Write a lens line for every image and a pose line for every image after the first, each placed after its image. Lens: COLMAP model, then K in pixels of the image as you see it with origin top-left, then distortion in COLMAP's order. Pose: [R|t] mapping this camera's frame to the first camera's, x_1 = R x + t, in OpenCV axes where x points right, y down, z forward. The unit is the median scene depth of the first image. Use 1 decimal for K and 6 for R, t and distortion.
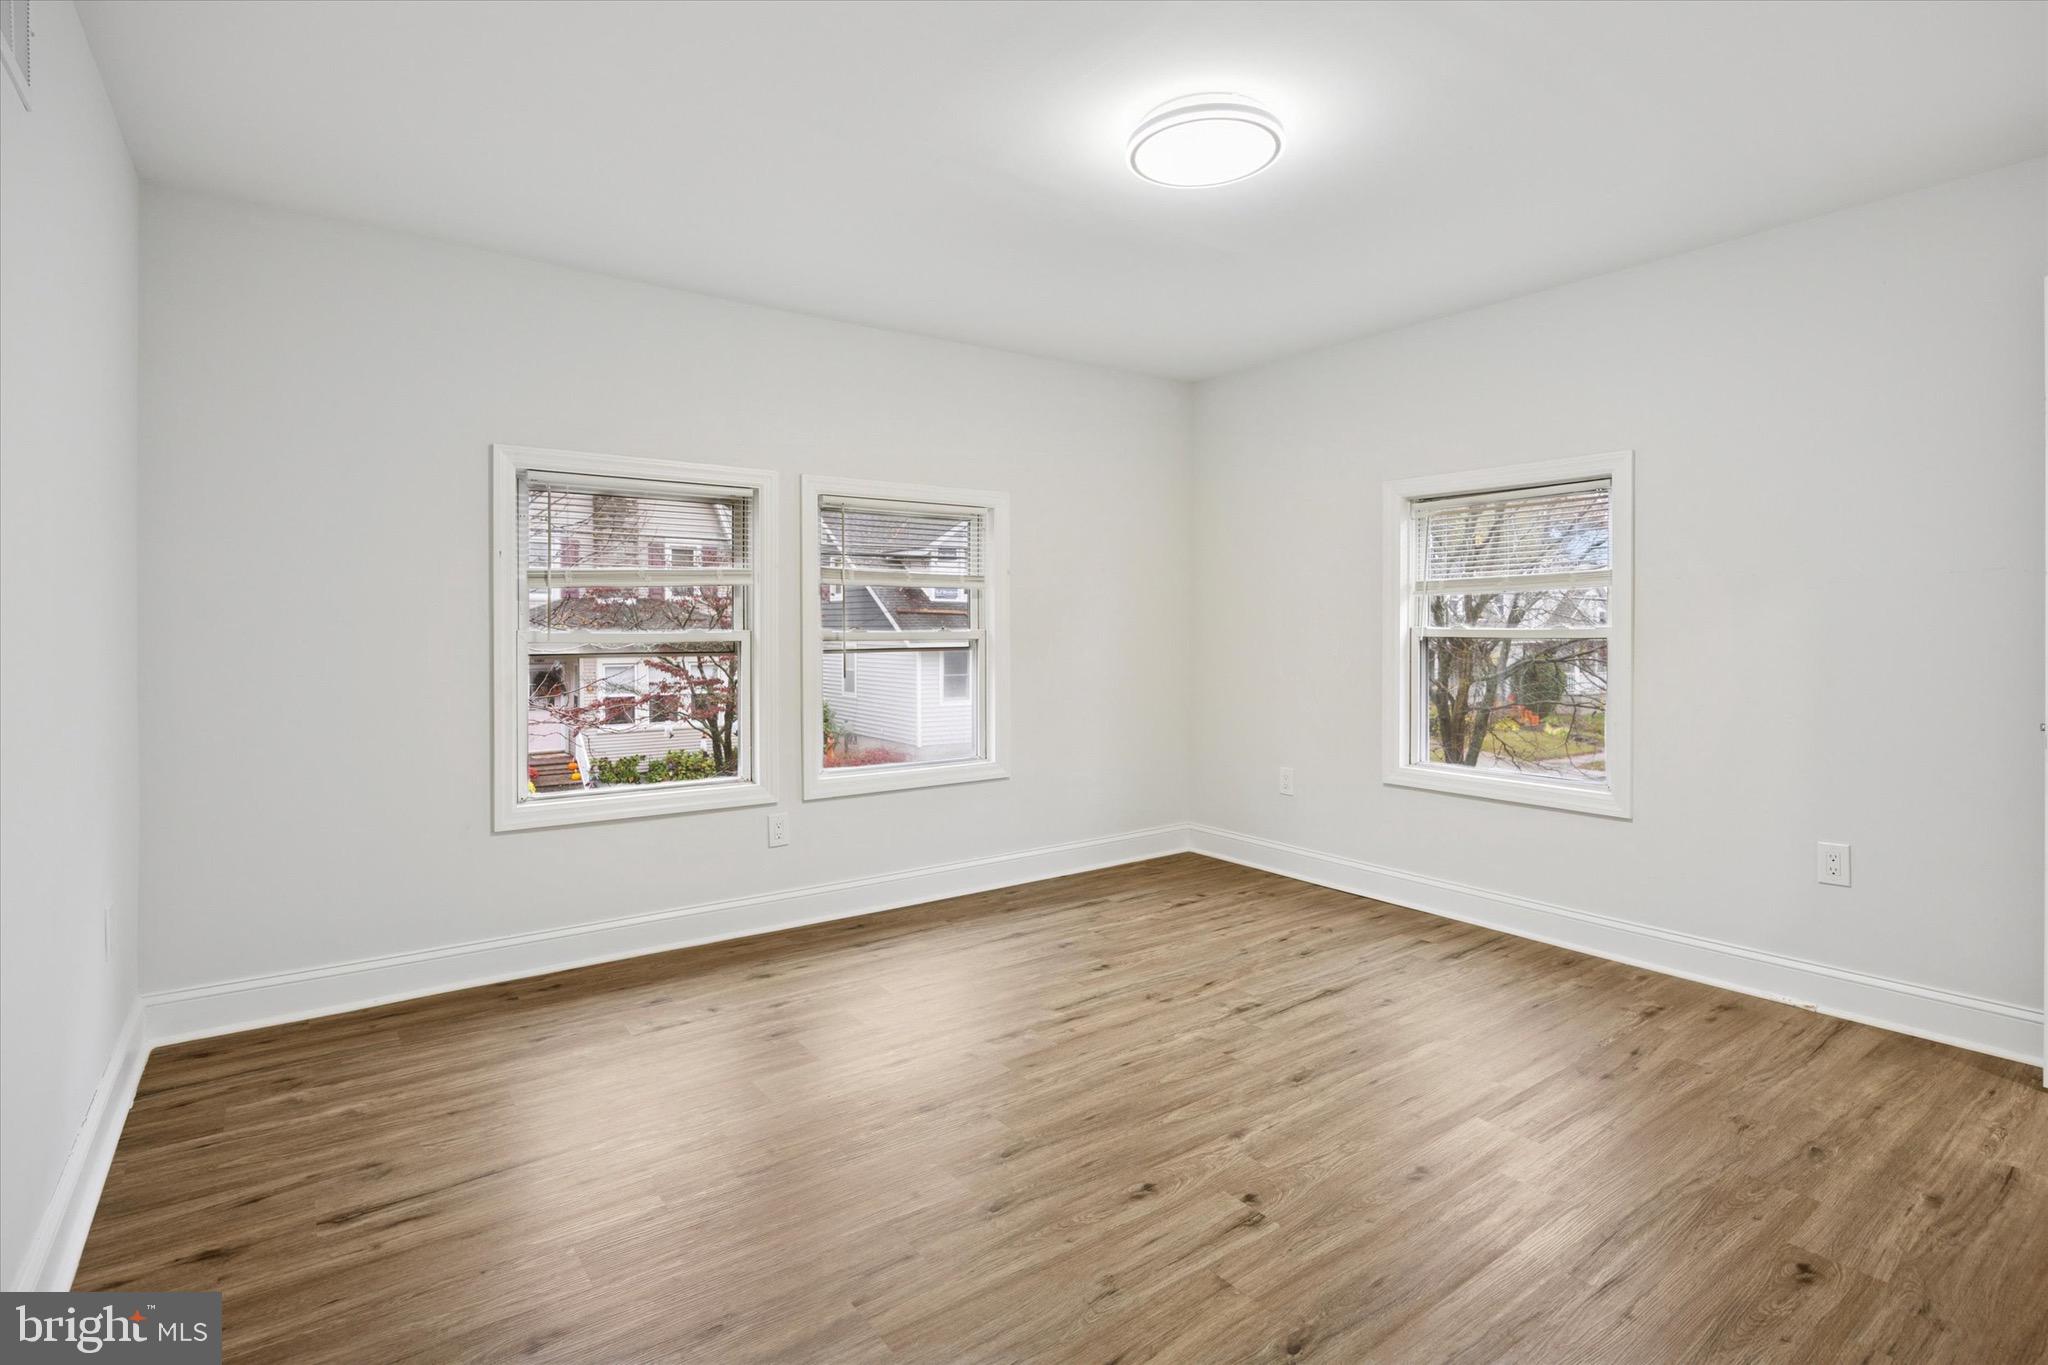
lens RADIAL K [[1018.9, 0, 1021.8], [0, 1018.9, 665.4], [0, 0, 1]] dist [-0.005001, -0.000276]
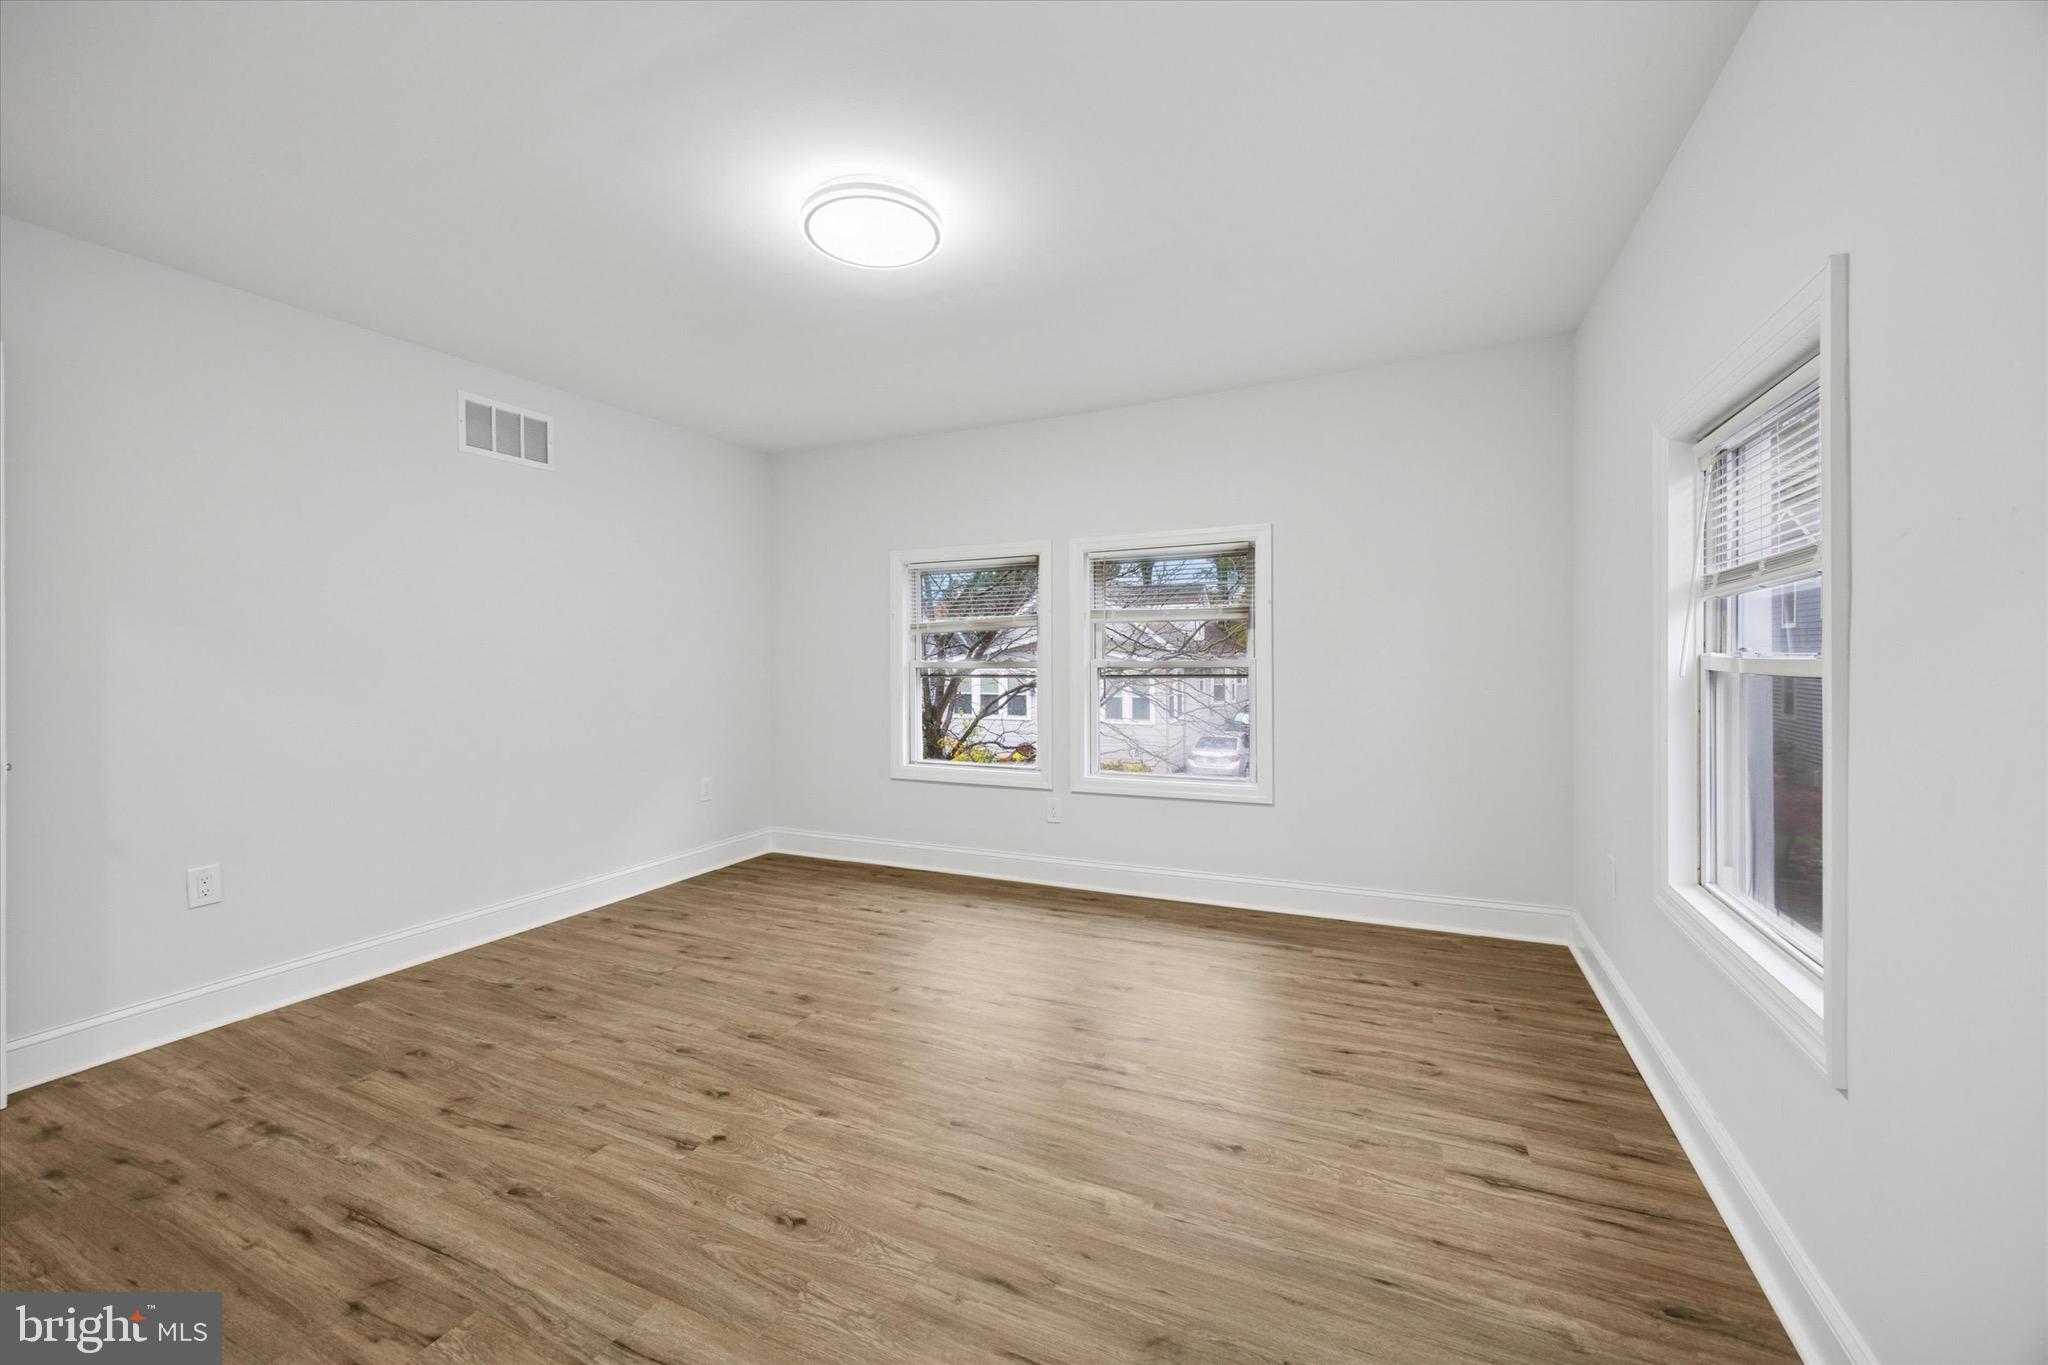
lens RADIAL K [[812.6, 0, 1024.5], [0, 812.6, 648.3], [0, 0, 1]] dist [0.000023, 0.002143]
pose [[0.468197, -0.013187, -0.883526, 0.787523], [-0.023691, 0.999342, -0.027470, -0.020989], [0.883306, 0.033793, 0.467577, 0.539257]]
